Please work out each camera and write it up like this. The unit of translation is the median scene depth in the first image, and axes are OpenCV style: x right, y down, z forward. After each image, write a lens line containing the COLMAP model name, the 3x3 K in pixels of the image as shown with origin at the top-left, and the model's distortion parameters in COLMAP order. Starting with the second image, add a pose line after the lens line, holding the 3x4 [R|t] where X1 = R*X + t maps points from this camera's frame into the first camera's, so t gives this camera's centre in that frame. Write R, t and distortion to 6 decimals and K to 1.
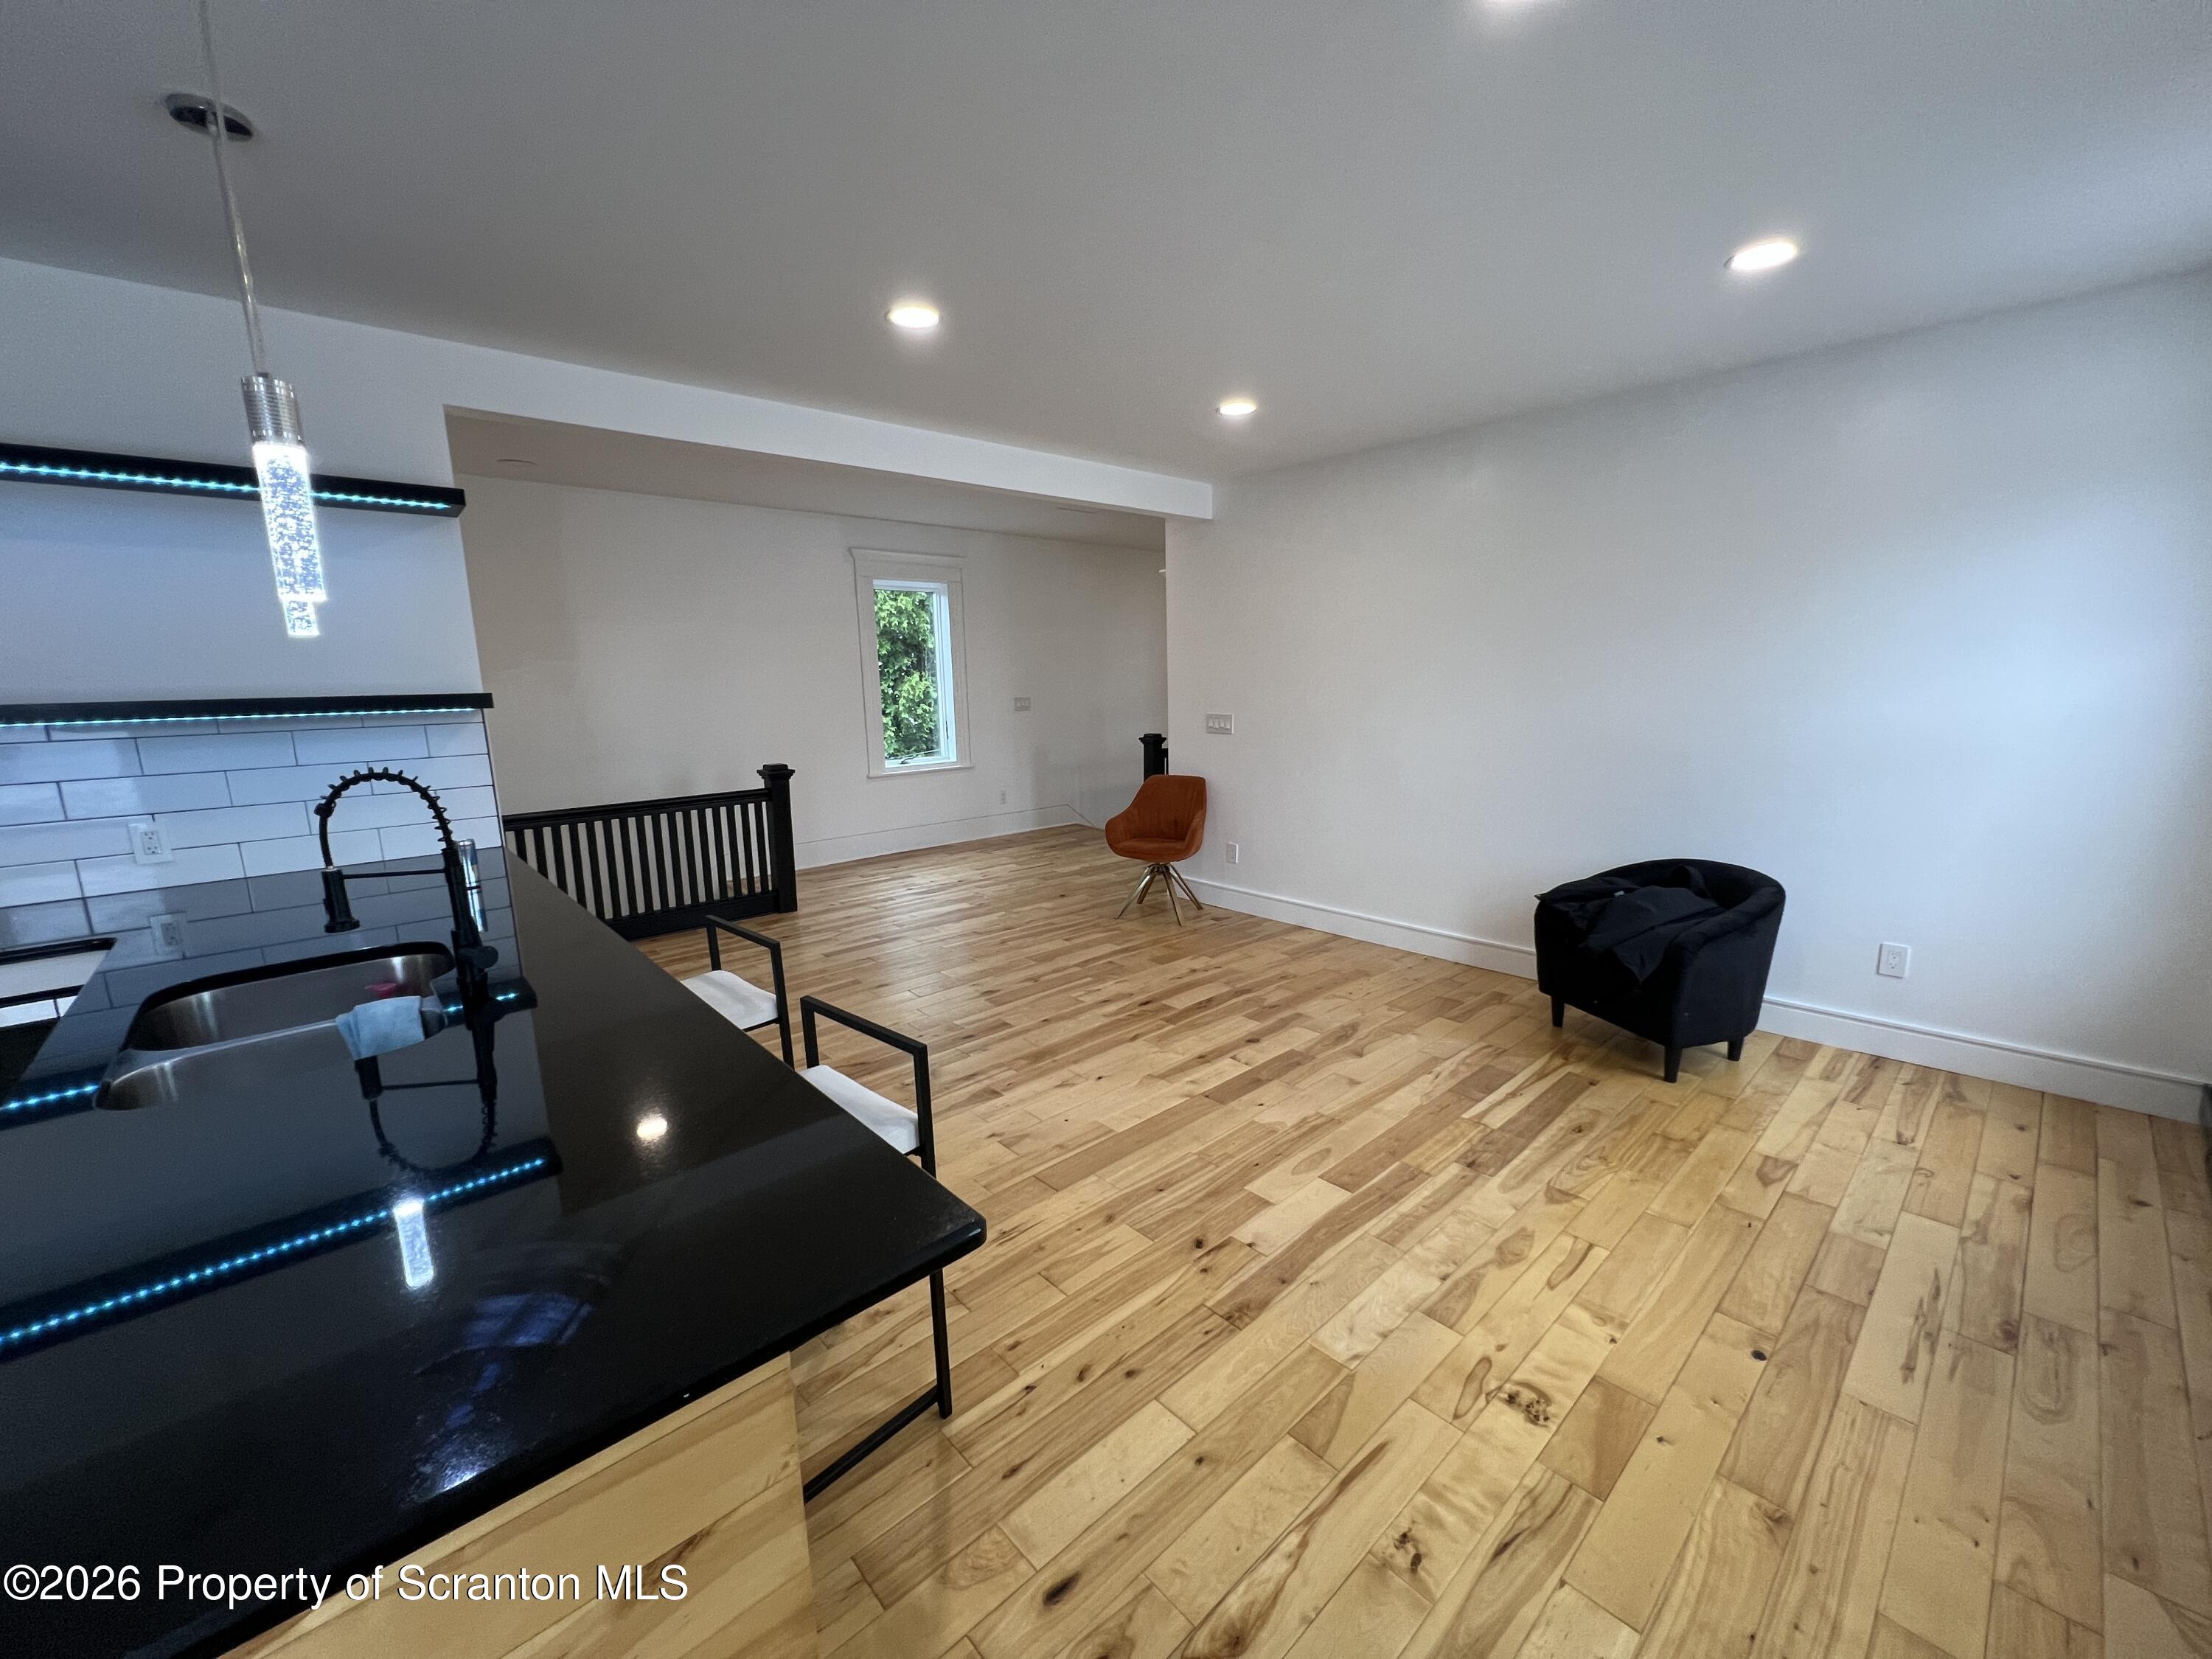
lens RADIAL K [[858.5, 0, 1106.0], [0, 858.5, 829.5], [0, 0, 1]] dist [-0.000464, -0.000051]
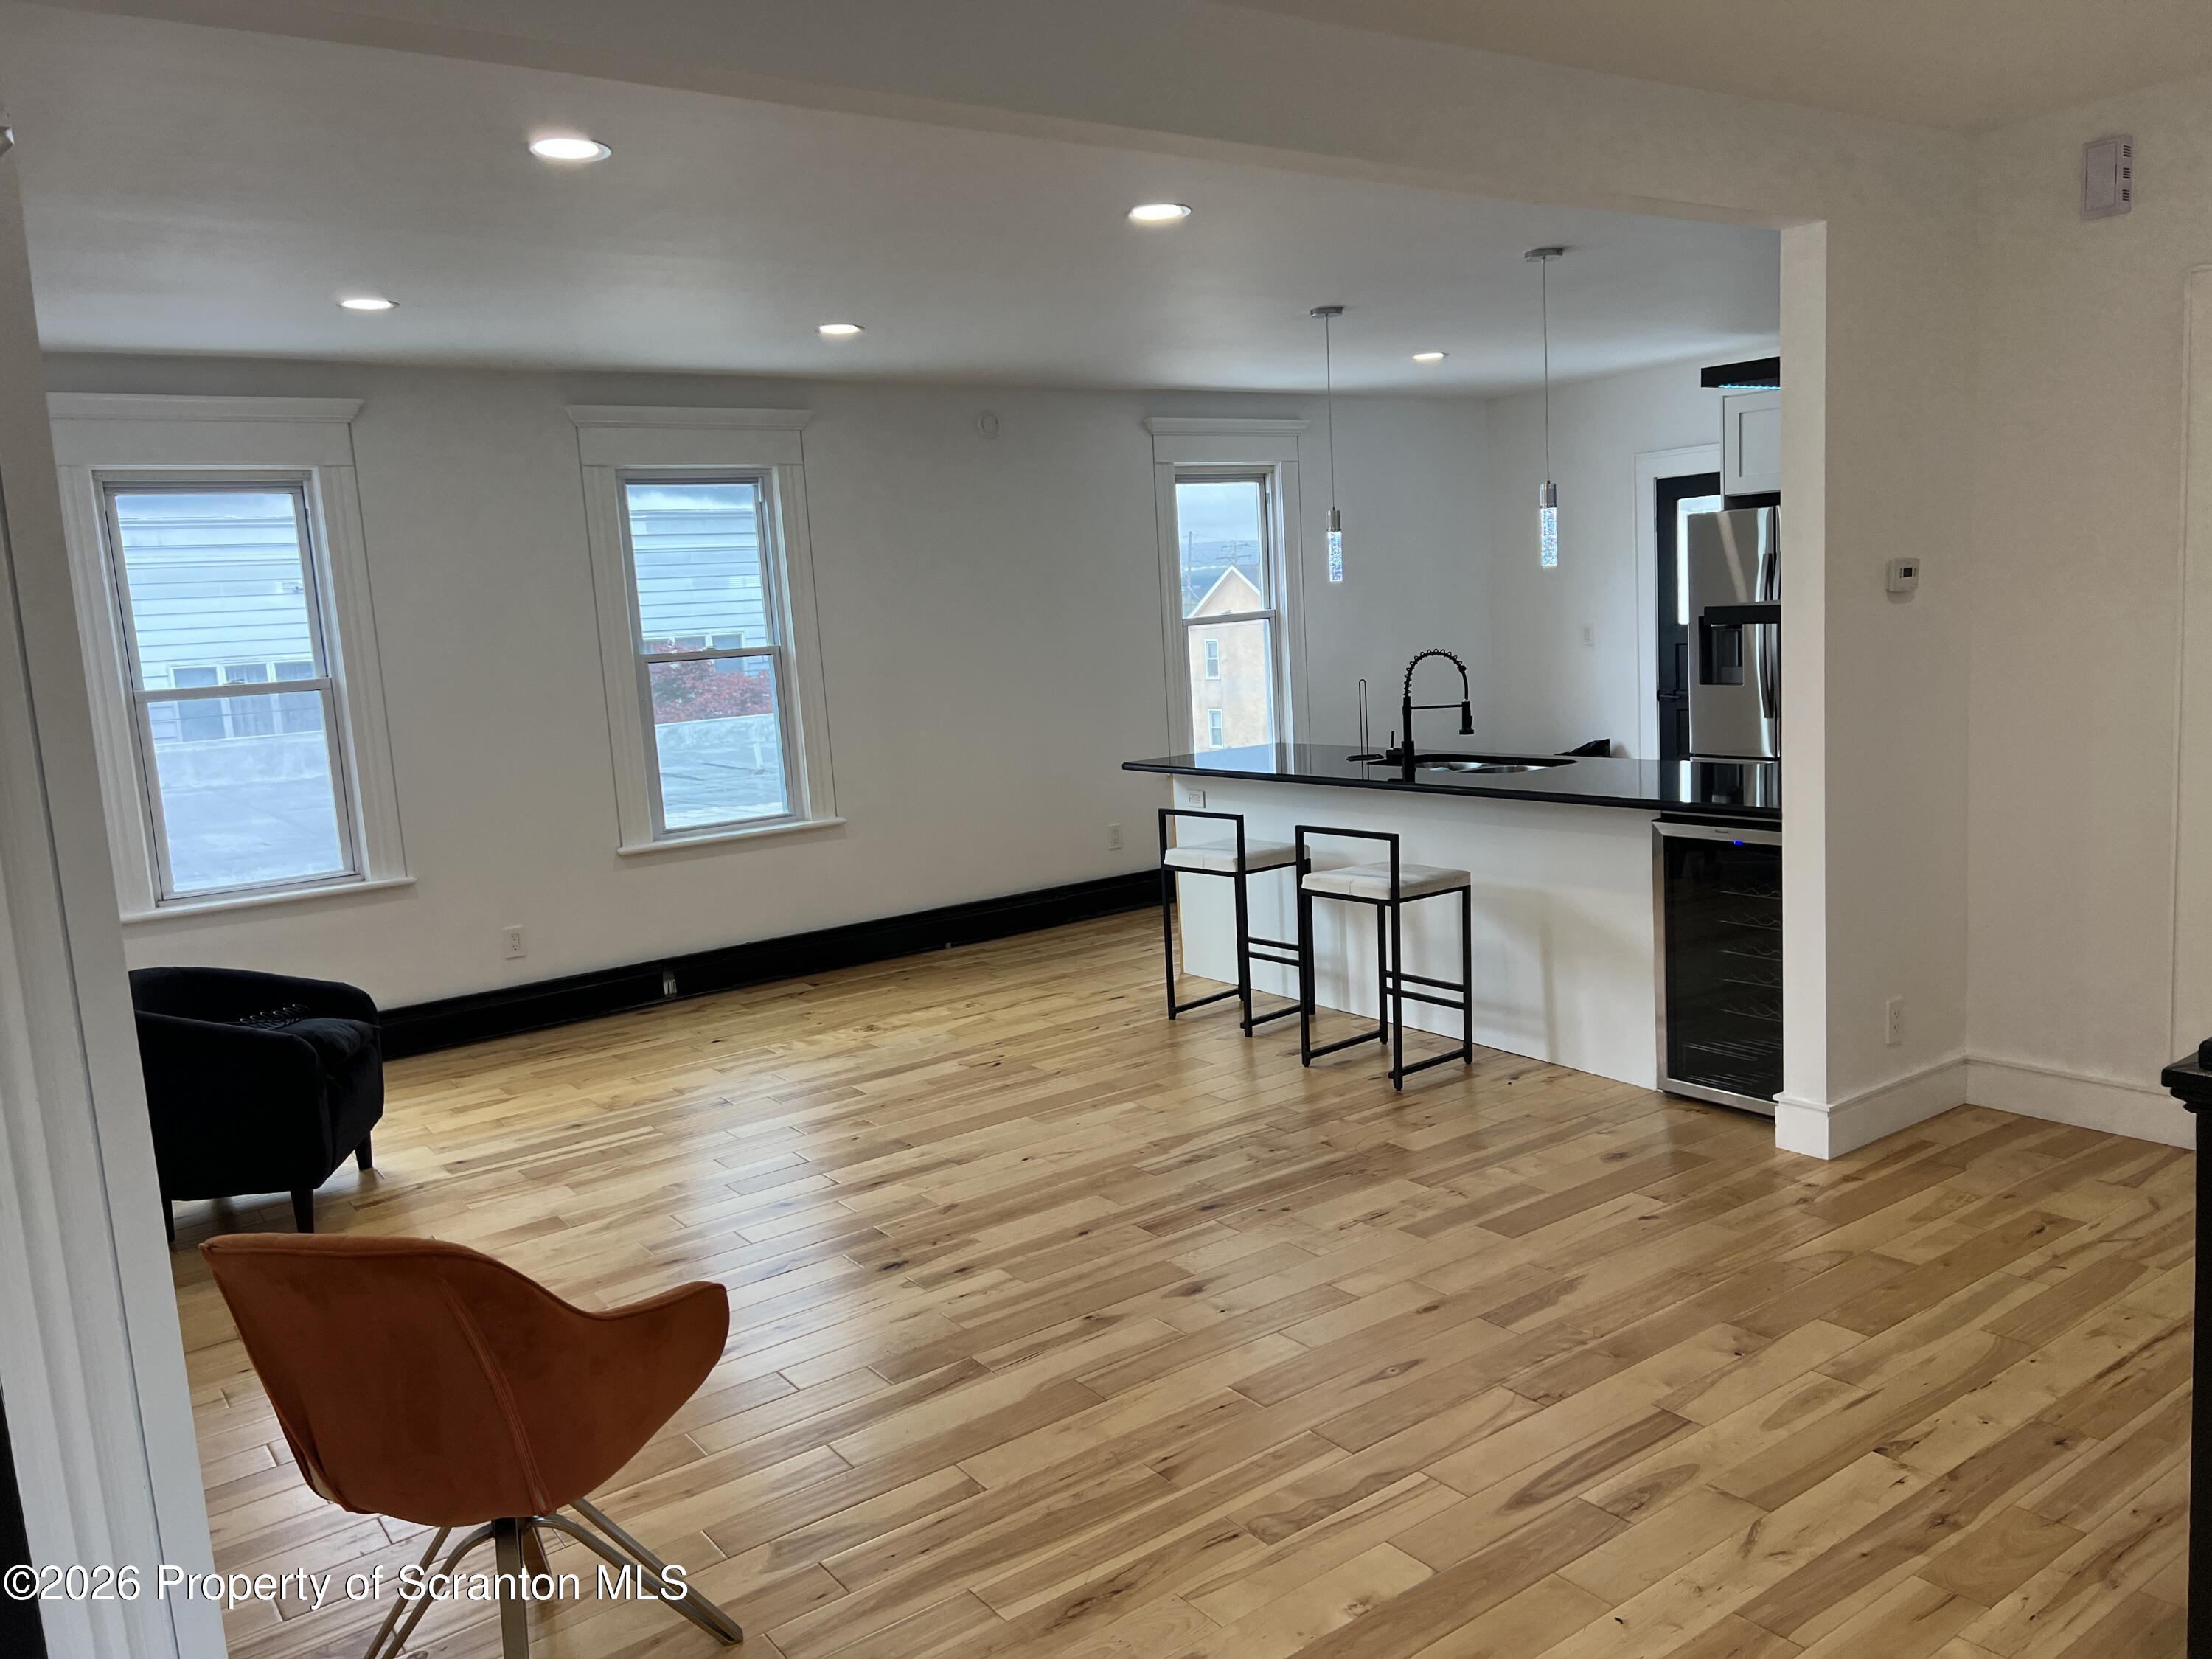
lens RADIAL K [[1654.6, 0, 1106.0], [0, 1654.6, 829.5], [0, 0, 1]] dist [0.053233, 0.000435]
pose [[-0.989711, 0.061257, 0.129301, -0.379878], [0.099587, 0.943808, 0.315133, -0.604045], [-0.102731, 0.324767, -0.940198, 3.025137]]
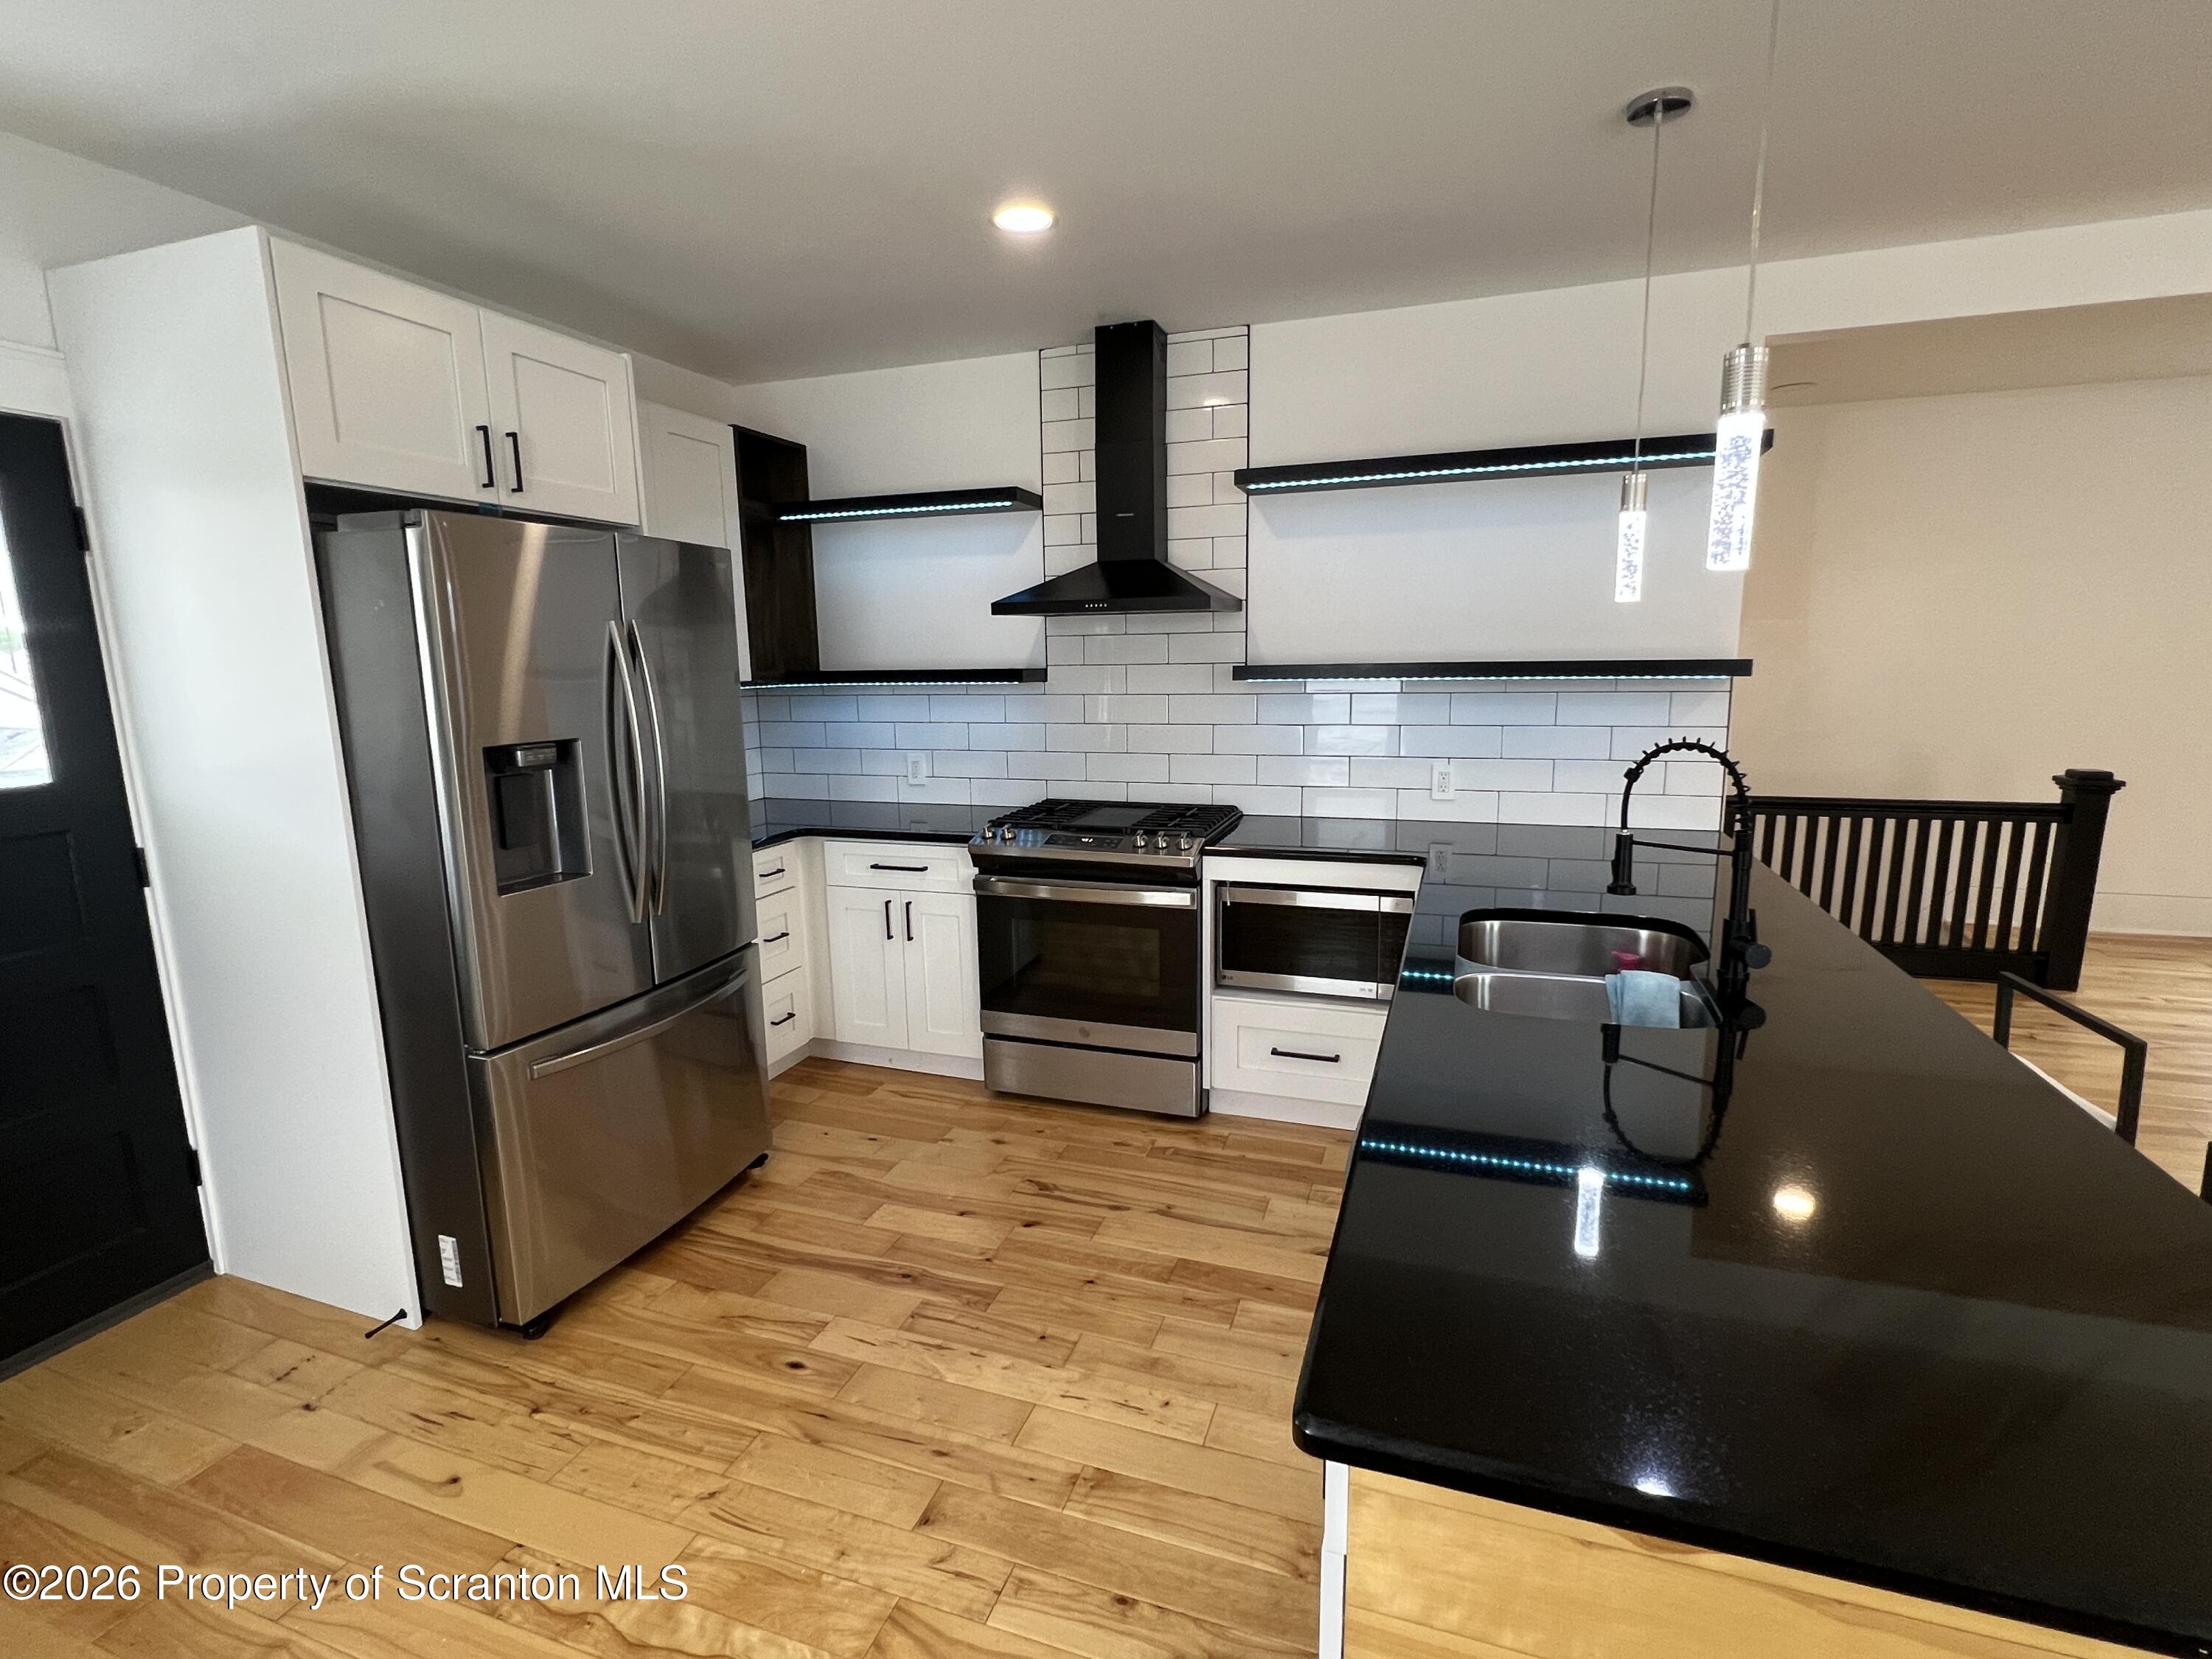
lens RADIAL K [[1020.2, 0, 1106.0], [0, 1020.2, 829.5], [0, 0, 1]] dist [0.003134, 0.000261]
pose [[0.483809, 0.160612, -0.860310, -0.129978], [-0.150974, 0.983596, 0.098725, 0.012708], [0.862053, 0.082120, 0.500120, -0.108625]]
